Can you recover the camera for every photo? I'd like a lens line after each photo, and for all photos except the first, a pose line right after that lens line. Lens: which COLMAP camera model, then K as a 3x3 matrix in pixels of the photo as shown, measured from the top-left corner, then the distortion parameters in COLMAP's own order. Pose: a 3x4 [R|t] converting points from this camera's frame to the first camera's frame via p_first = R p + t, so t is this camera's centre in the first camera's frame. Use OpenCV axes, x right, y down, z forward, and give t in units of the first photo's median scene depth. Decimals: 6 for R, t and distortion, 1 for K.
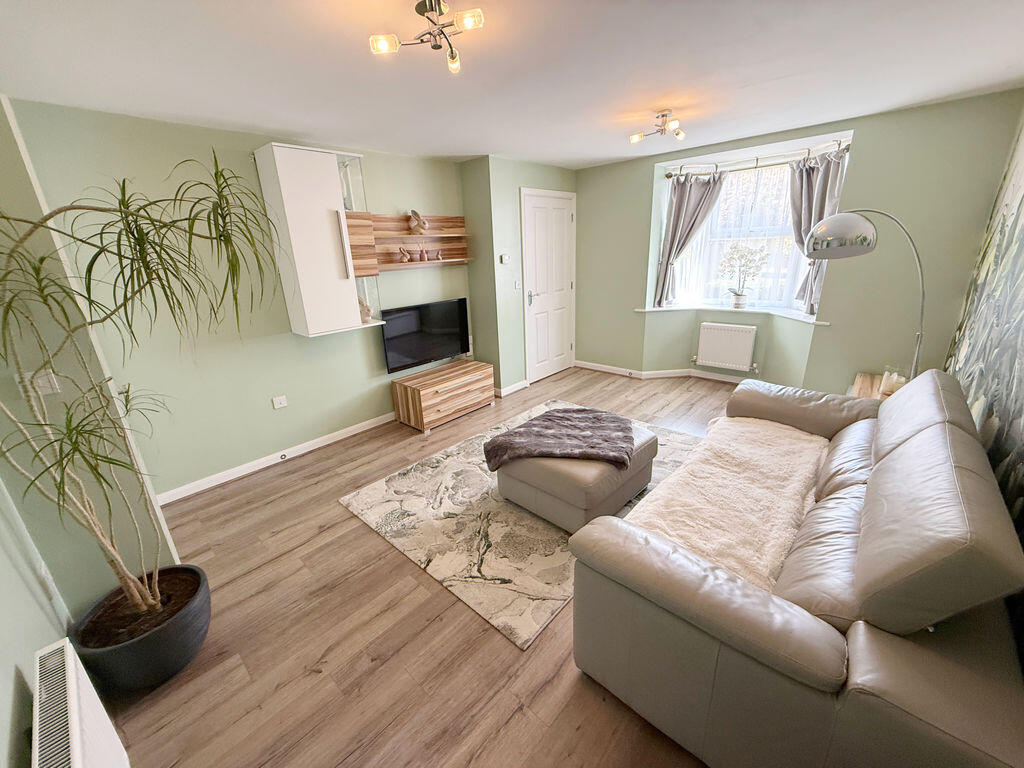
lens RADIAL K [[405.7, 0, 509.1], [0, 405.7, 382.8], [0, 0, 1]] dist [-0.000203, -0.000289]
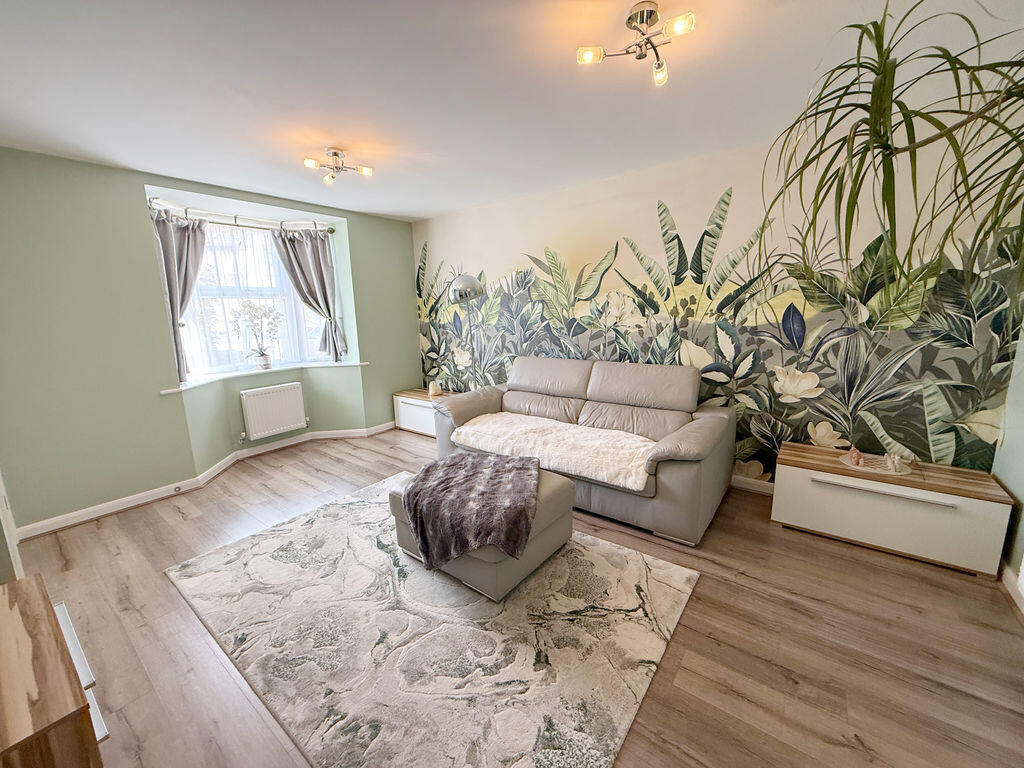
lens RADIAL K [[405.7, 0, 509.1], [0, 405.7, 382.8], [0, 0, 1]] dist [-0.000203, -0.000289]
pose [[-0.087933, -0.137857, 0.986541, -0.658154], [0.344618, 0.925012, 0.159976, -0.181975], [-0.934616, 0.354047, -0.033831, 0.849981]]
